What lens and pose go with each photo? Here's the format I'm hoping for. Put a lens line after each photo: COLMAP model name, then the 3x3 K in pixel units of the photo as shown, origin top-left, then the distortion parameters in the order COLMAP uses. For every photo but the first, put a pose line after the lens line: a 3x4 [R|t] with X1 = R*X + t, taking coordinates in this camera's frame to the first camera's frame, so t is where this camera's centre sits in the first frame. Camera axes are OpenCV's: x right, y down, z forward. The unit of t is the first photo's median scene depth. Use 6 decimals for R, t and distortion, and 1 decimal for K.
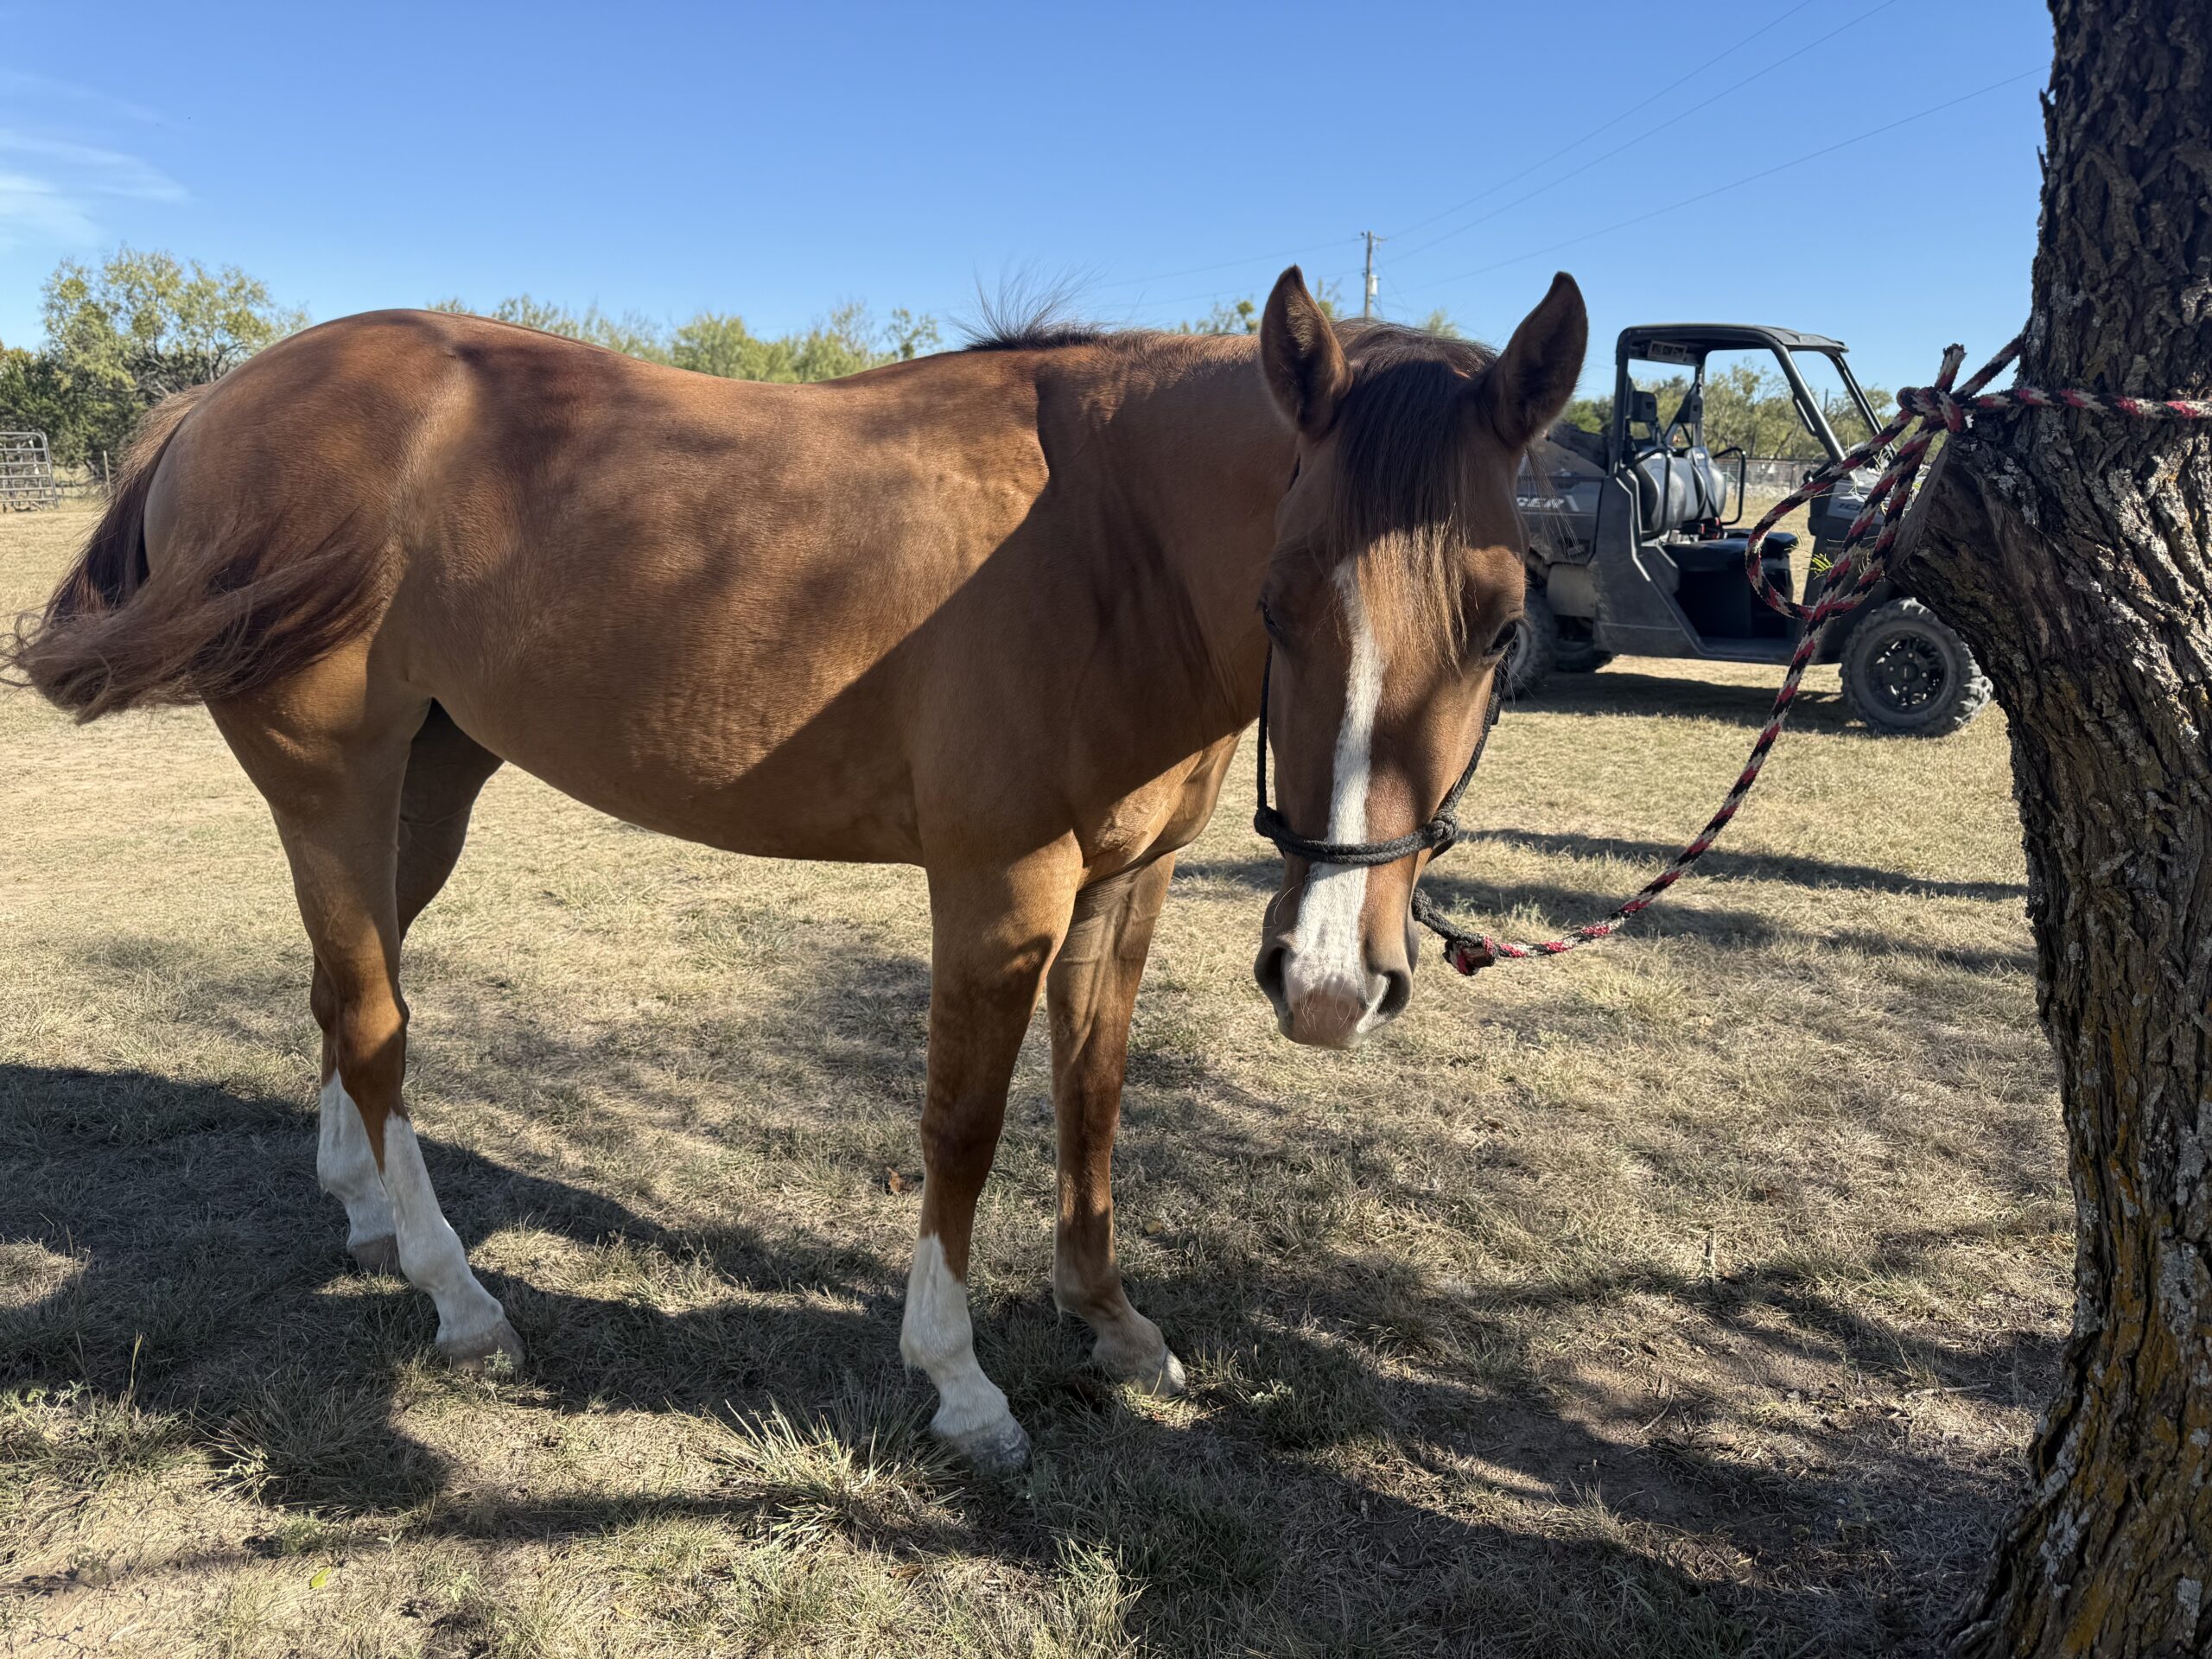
lens RADIAL K [[1555.6, 0, 1095.3], [0, 1555.6, 823.5], [0, 0, 1]] dist [0.004941, -0.008020]
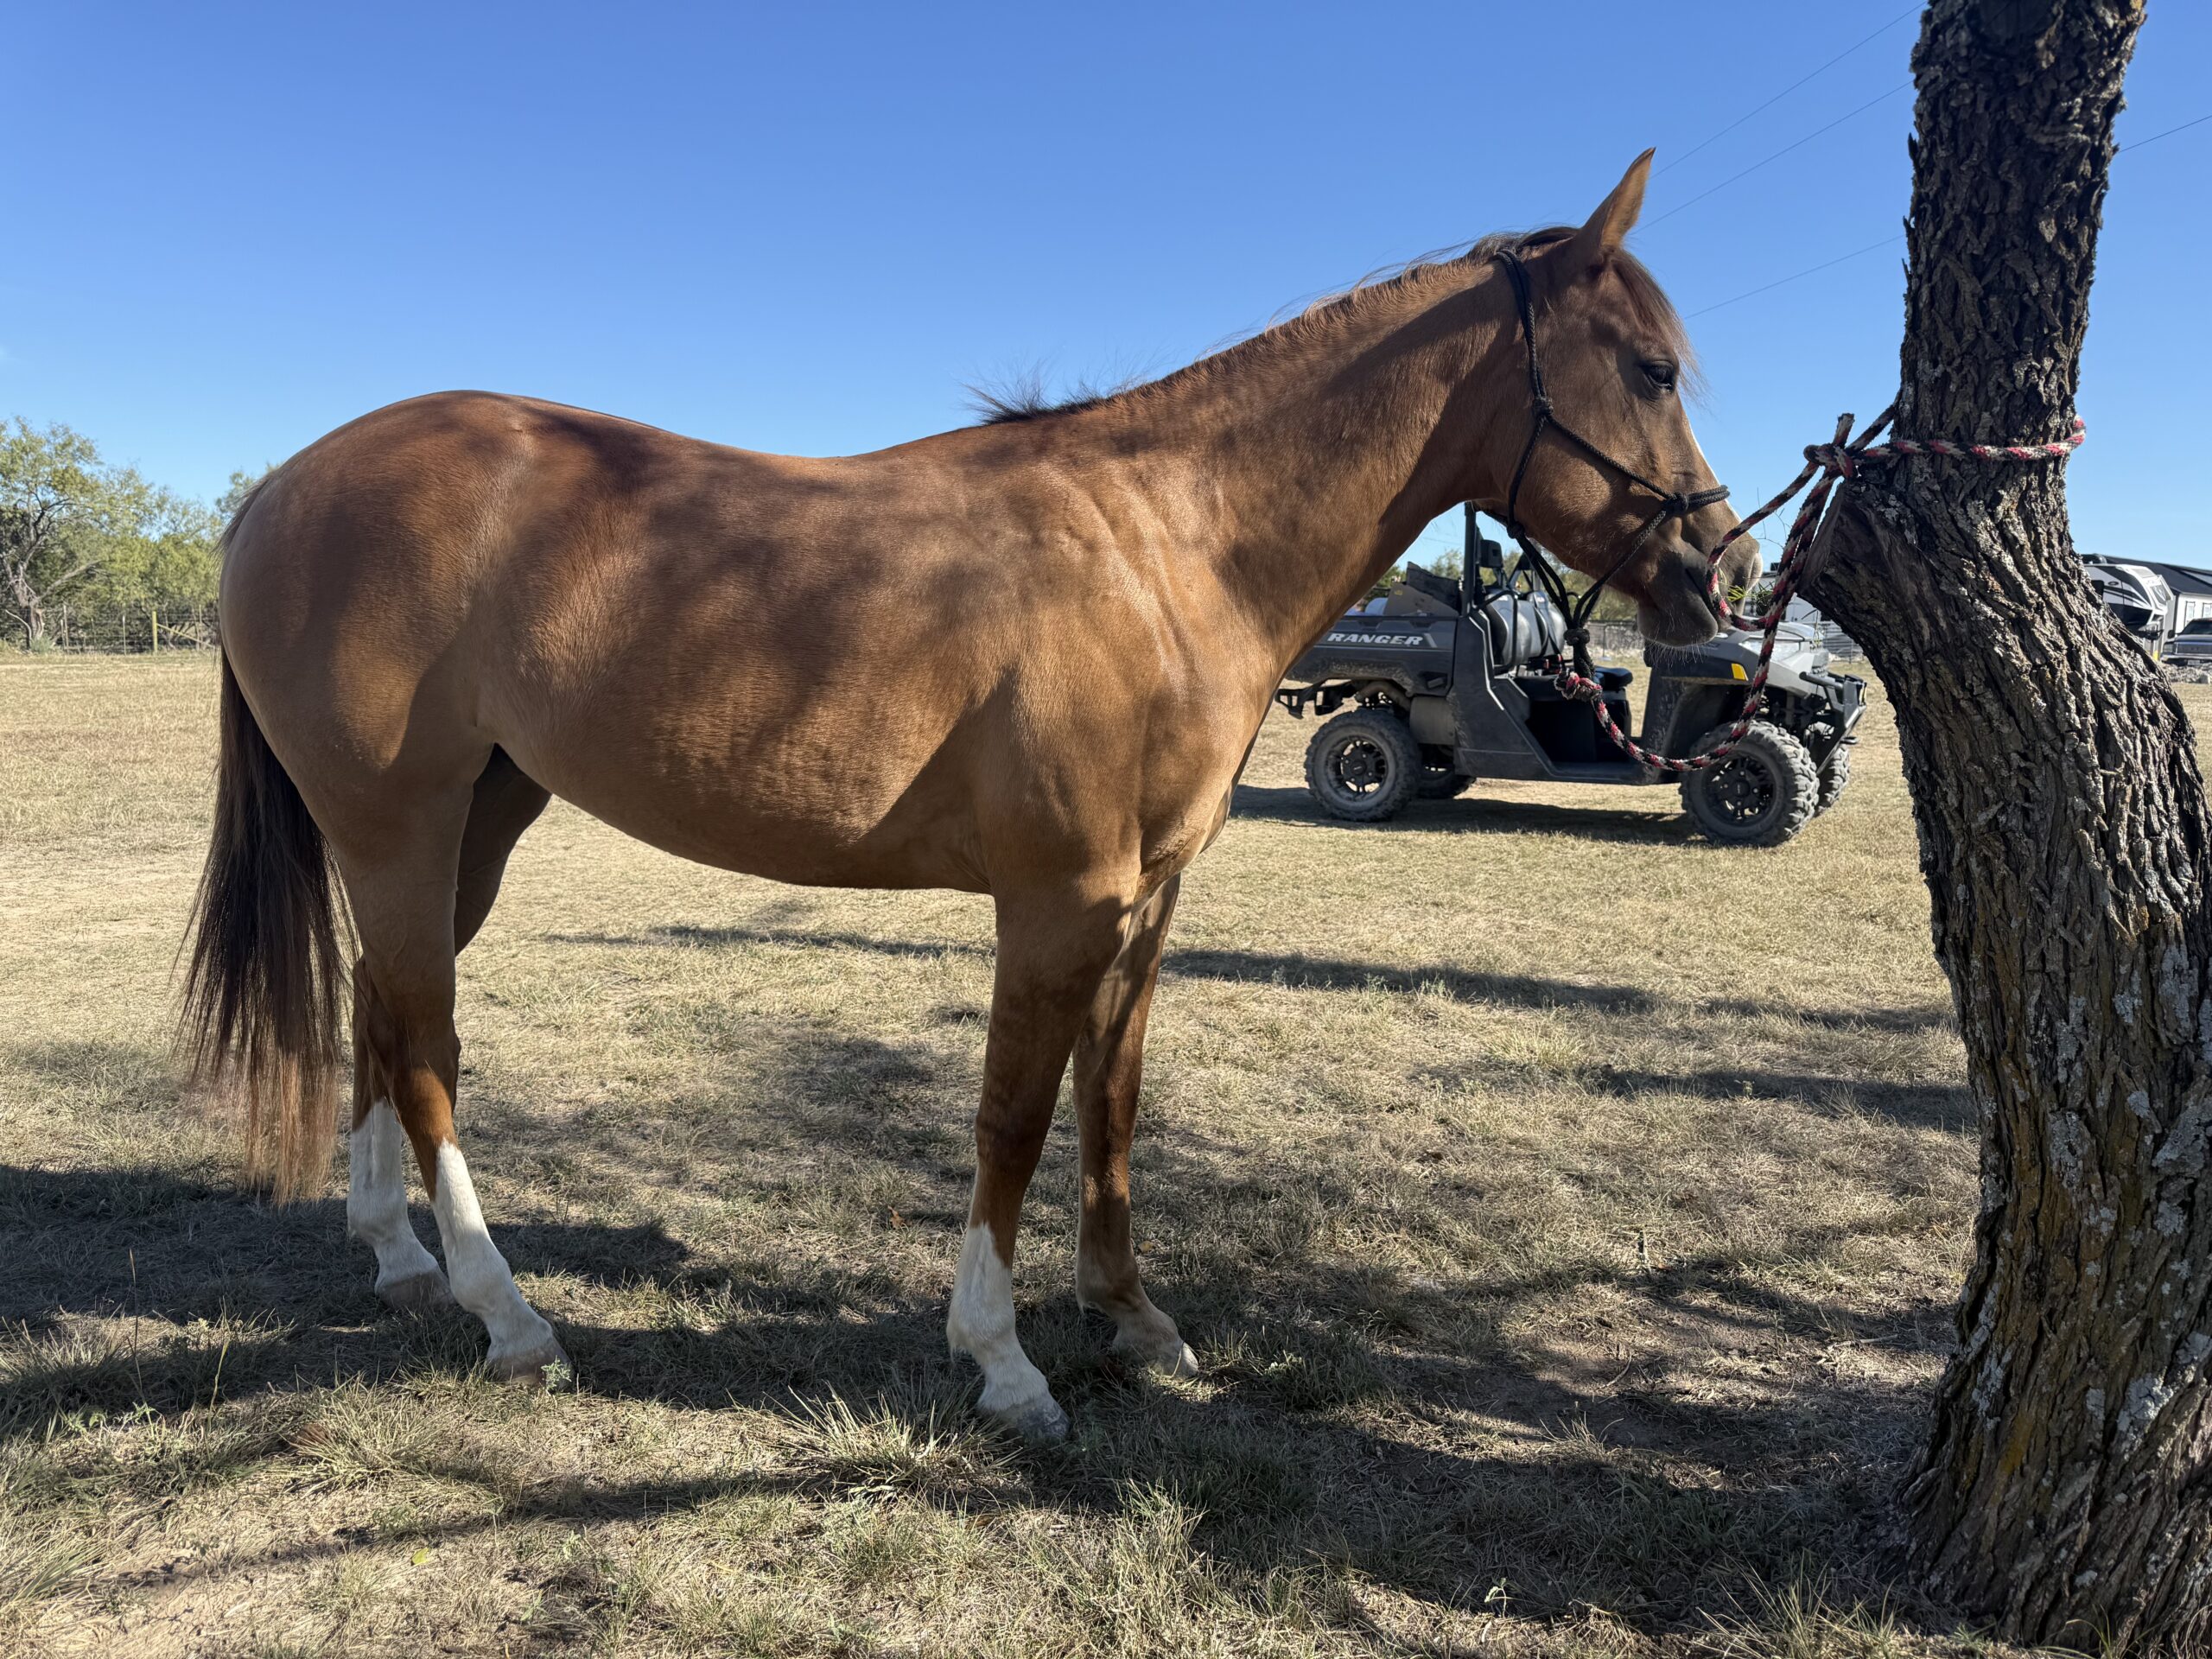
lens RADIAL K [[1555.6, 0, 1095.3], [0, 1555.6, 823.5], [0, 0, 1]] dist [0.004941, -0.008020]
pose [[0.995001, -0.010613, 0.099300, -0.123230], [0.020731, 0.994627, -0.101424, 0.093496], [-0.097690, 0.102975, 0.989875, -0.114416]]
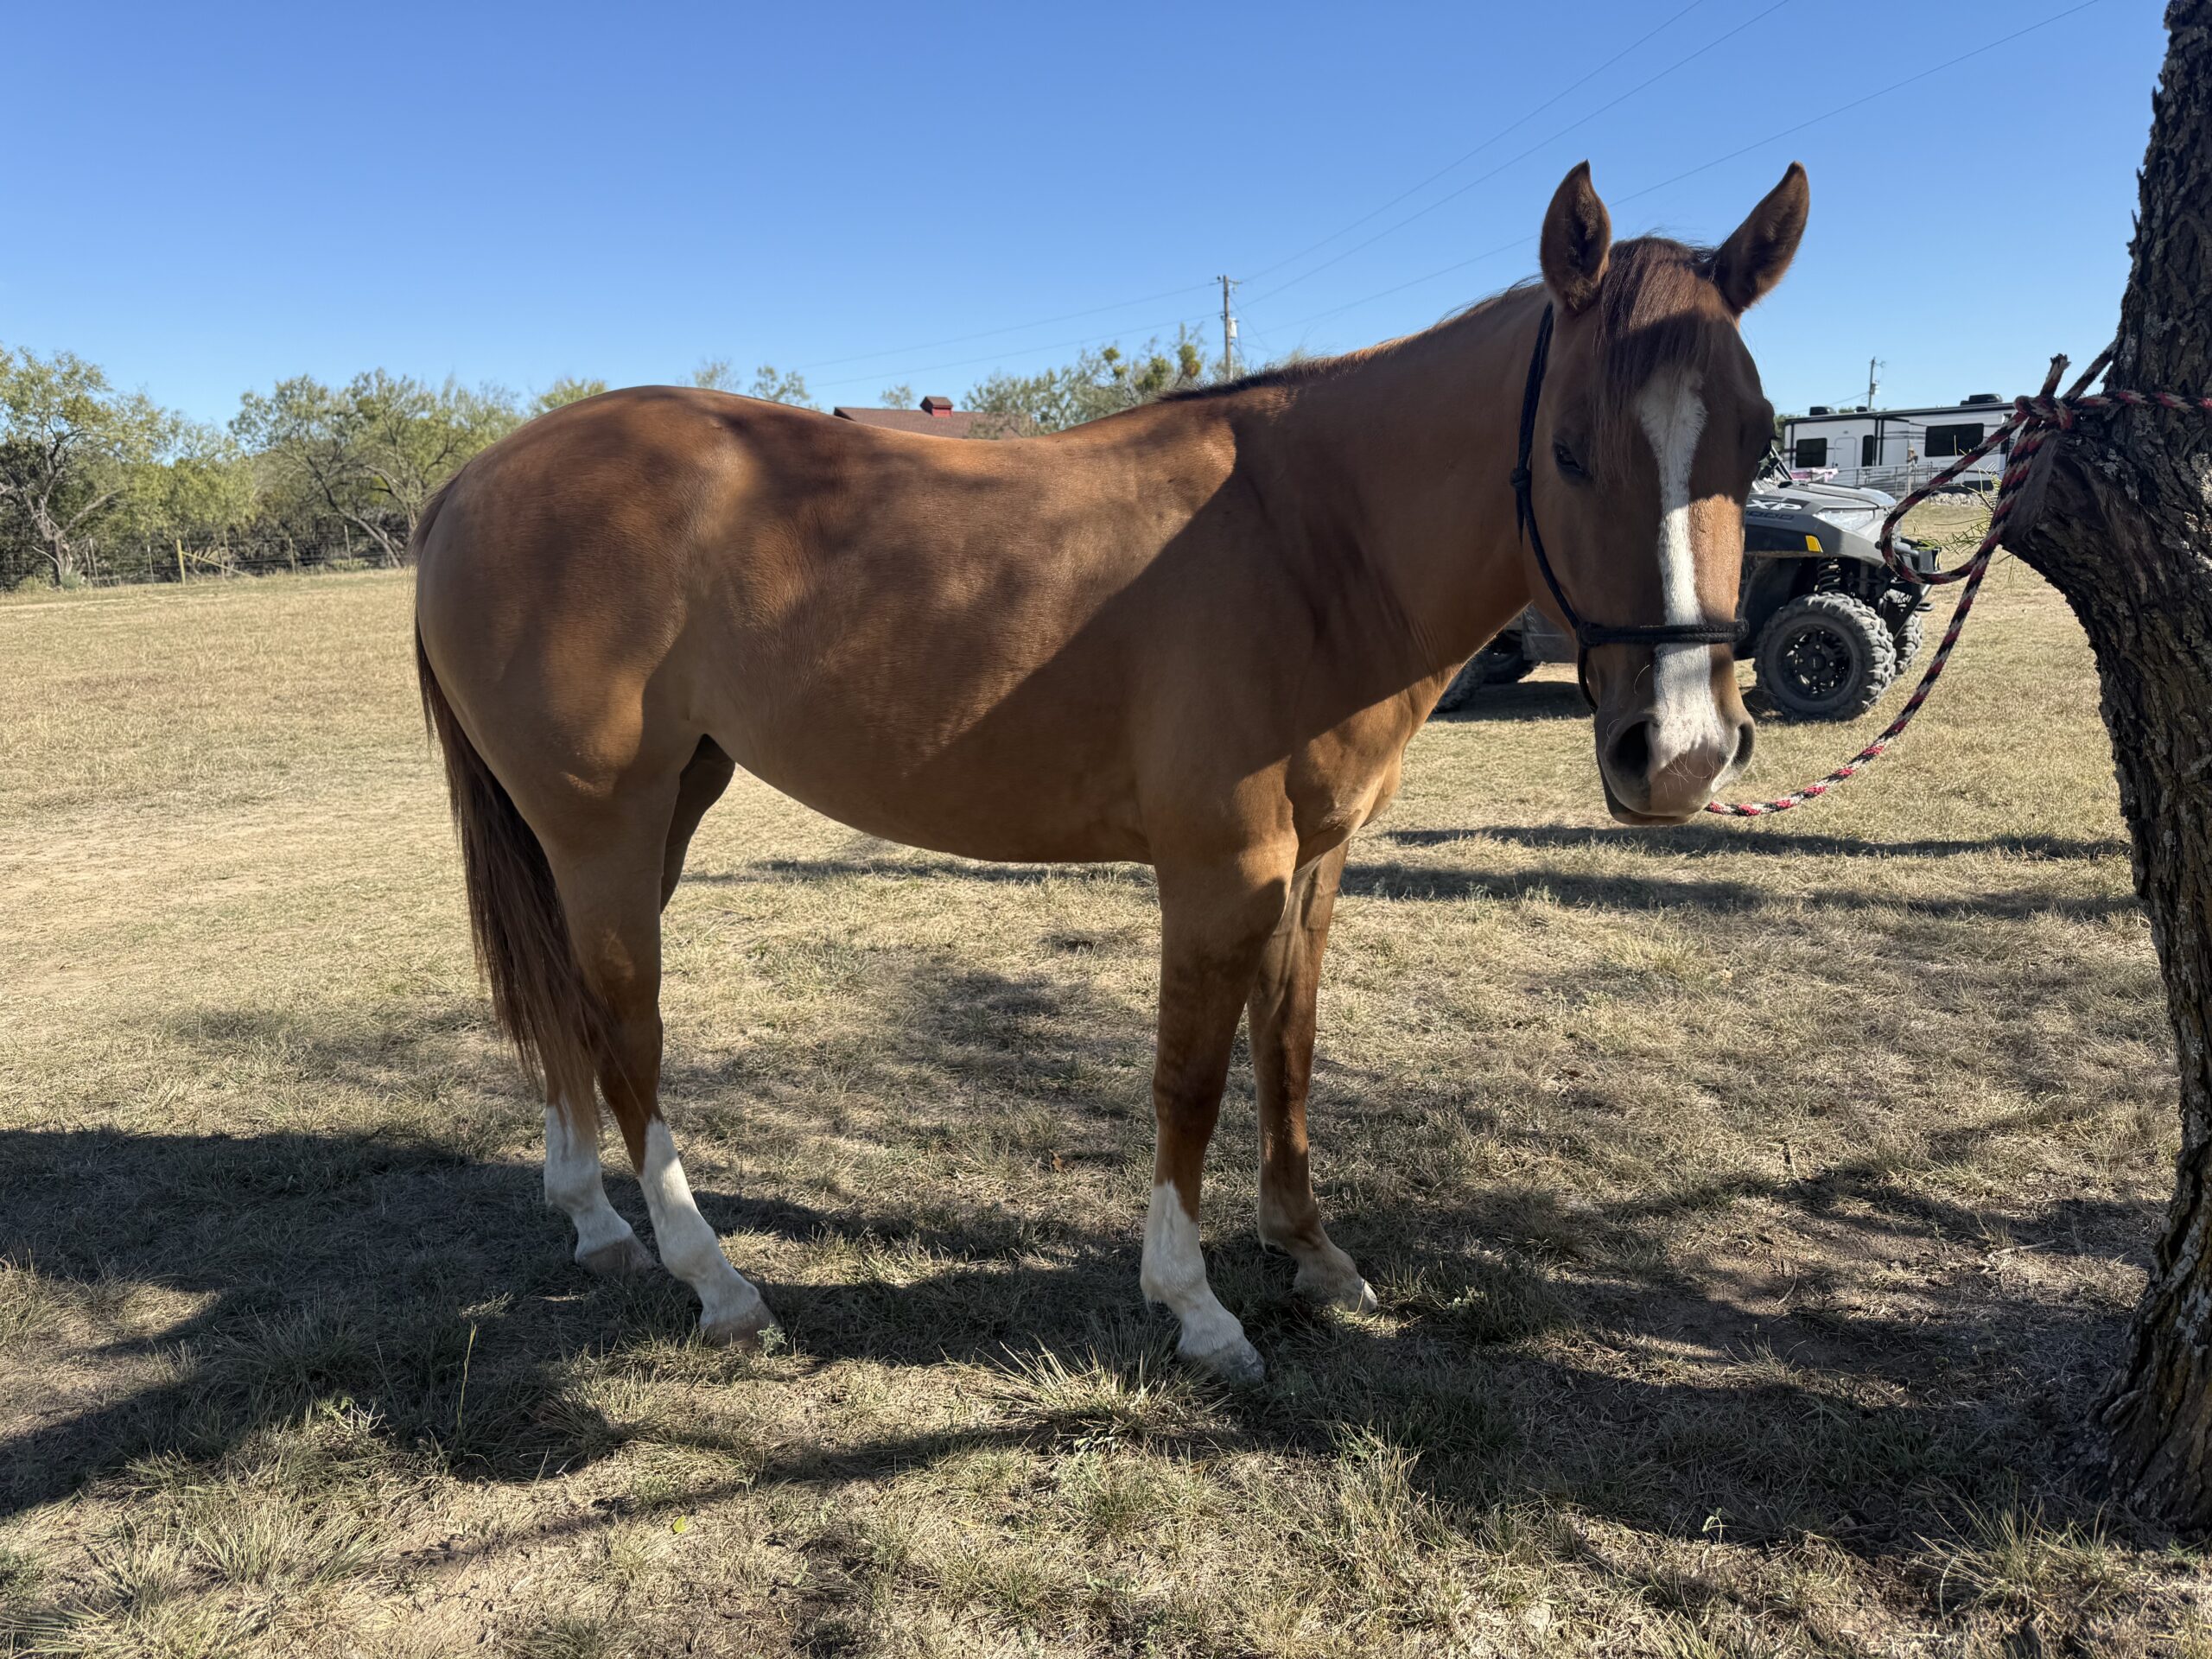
lens RADIAL K [[1555.5, 0, 1106.0], [0, 1555.5, 829.5], [0, 0, 1]] dist [0.007410, -0.010598]
pose [[0.994474, -0.064622, 0.082733, -0.218848], [0.066623, 0.997543, -0.021653, 0.030435], [-0.081131, 0.027045, 0.996336, -0.121895]]
